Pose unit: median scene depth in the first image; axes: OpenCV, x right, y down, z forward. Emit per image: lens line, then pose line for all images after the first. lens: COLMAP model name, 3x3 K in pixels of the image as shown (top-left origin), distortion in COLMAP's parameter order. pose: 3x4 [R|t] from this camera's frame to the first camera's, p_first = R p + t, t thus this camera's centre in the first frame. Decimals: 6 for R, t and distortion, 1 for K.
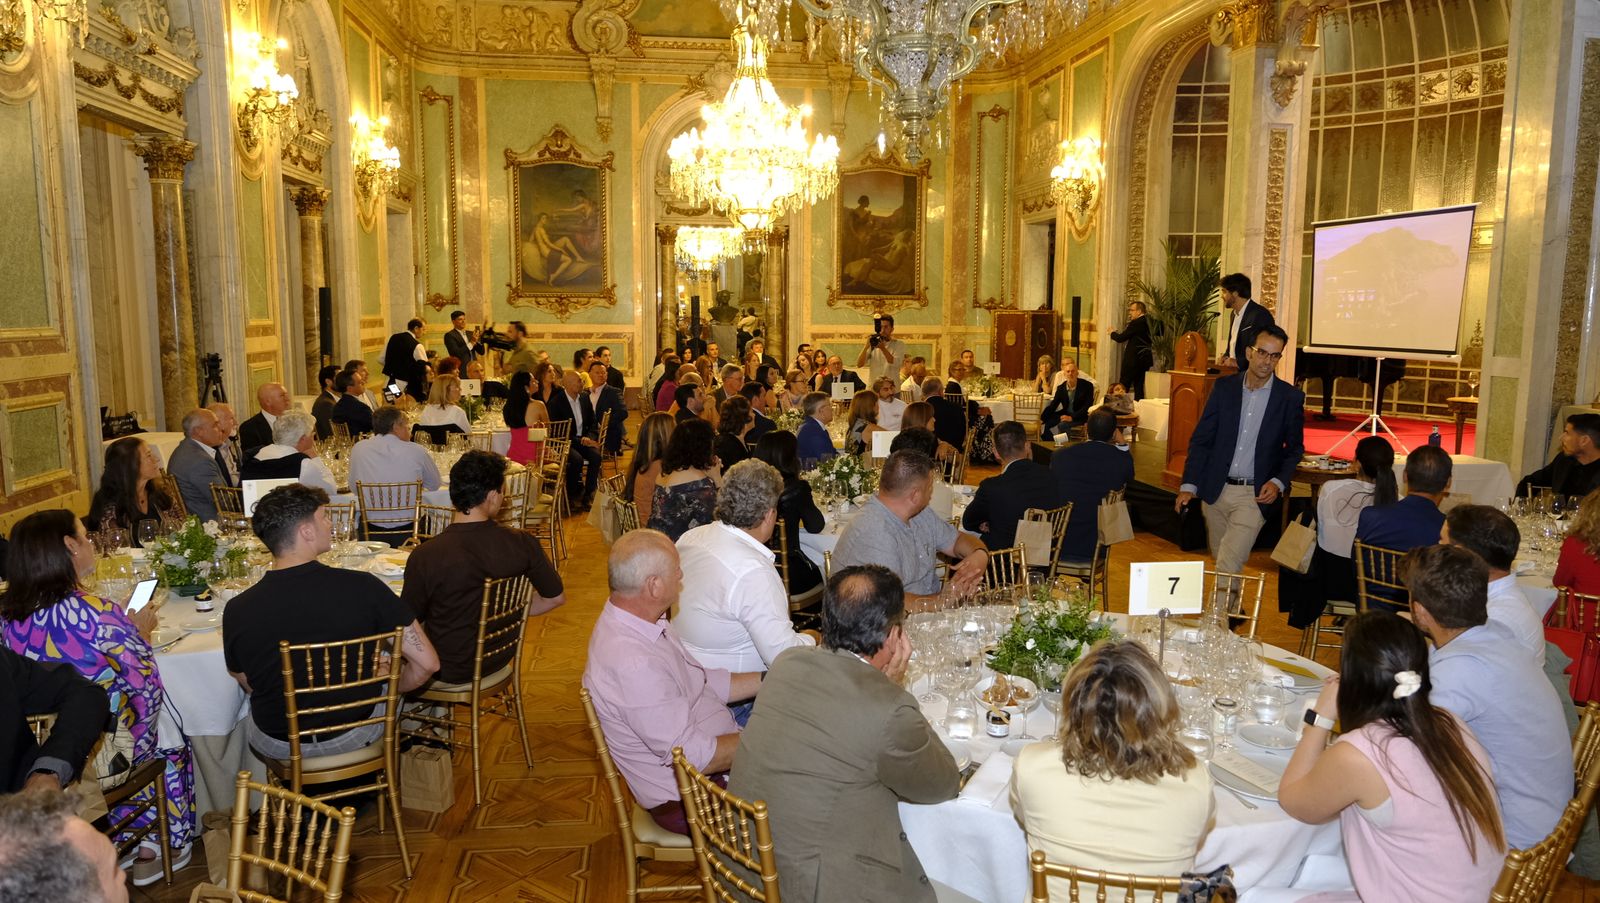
lens RADIAL K [[1086.1, 0, 807.1], [0, 1086.1, 455.8], [0, 0, 1]] dist [-0.031809, 0.019578]
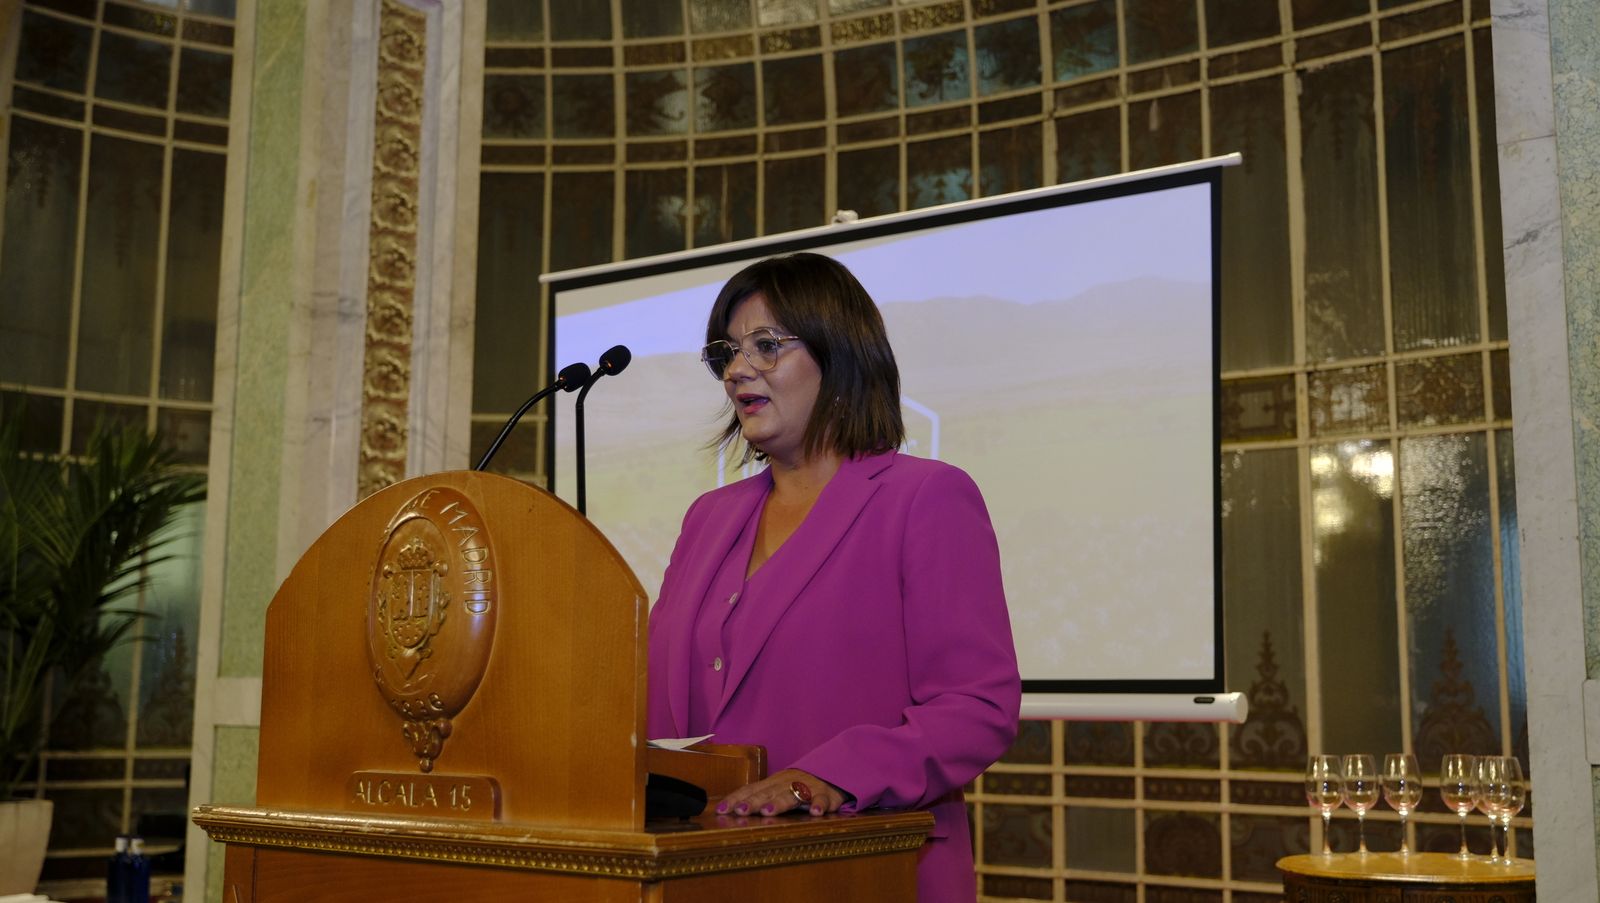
lens RADIAL K [[1694.7, 0, 812.3], [0, 1694.7, 455.9], [0, 0, 1]] dist [-0.018906, 0.039529]
pose [[0.695739, 0.101453, 0.711094, 0.133080], [0.092506, 0.969076, -0.228768, -0.036996], [-0.712313, 0.224943, 0.664839, 0.450400]]
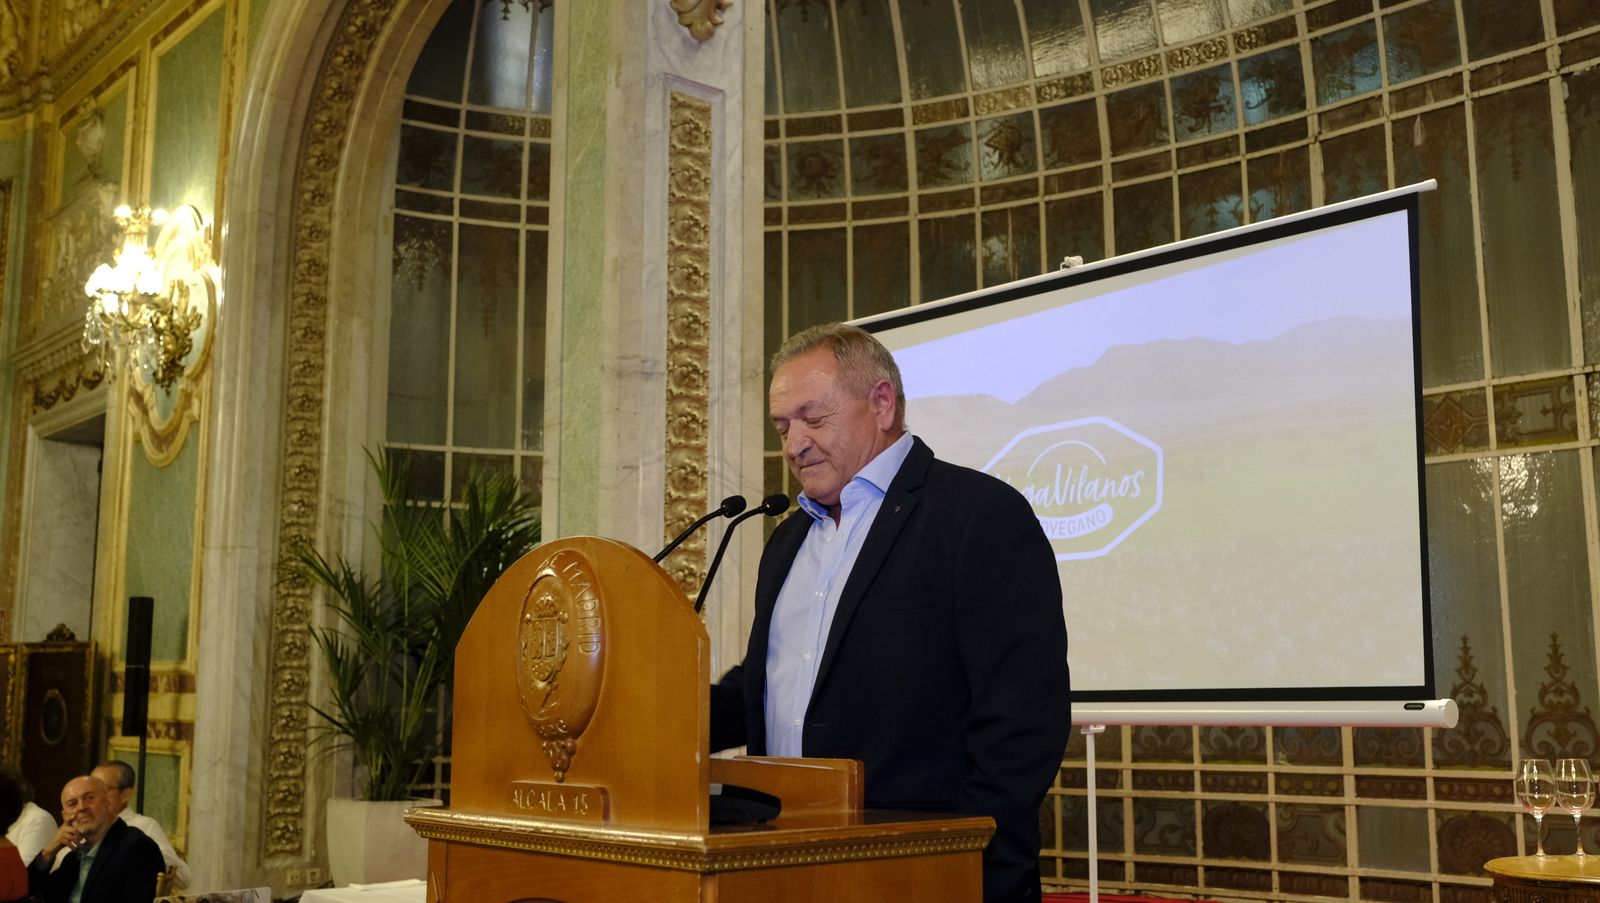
lens RADIAL K [[1600.8, 0, 808.3], [0, 1600.8, 453.9], [0, 0, 1]] dist [-0.063420, 0.122242]
pose [[0.836918, 0.075954, 0.542032, 0.140522], [0.080792, 0.962332, -0.259596, -0.035351], [-0.541332, 0.261052, 0.799257, 0.429281]]
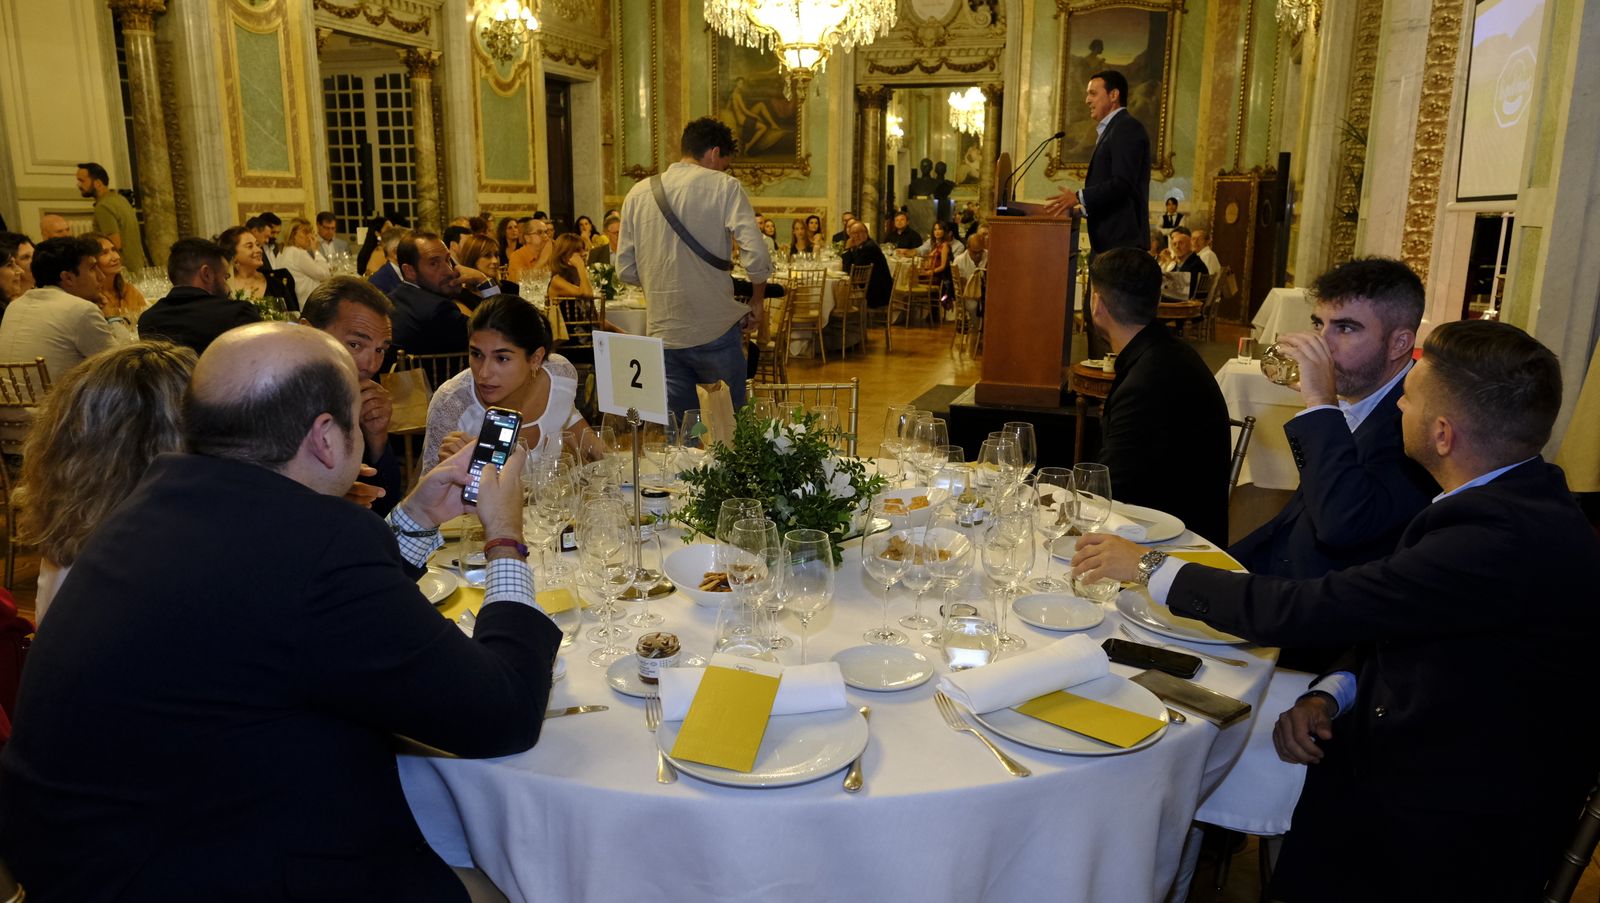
lens RADIAL K [[1086.1, 0, 807.1], [0, 1086.1, 455.8], [0, 0, 1]] dist [-0.031809, 0.019578]
pose [[0.894808, 0.103846, -0.434207, 0.293967], [-0.066121, 0.992672, 0.101149, 0.004746], [0.441528, -0.061799, 0.895116, 0.187081]]
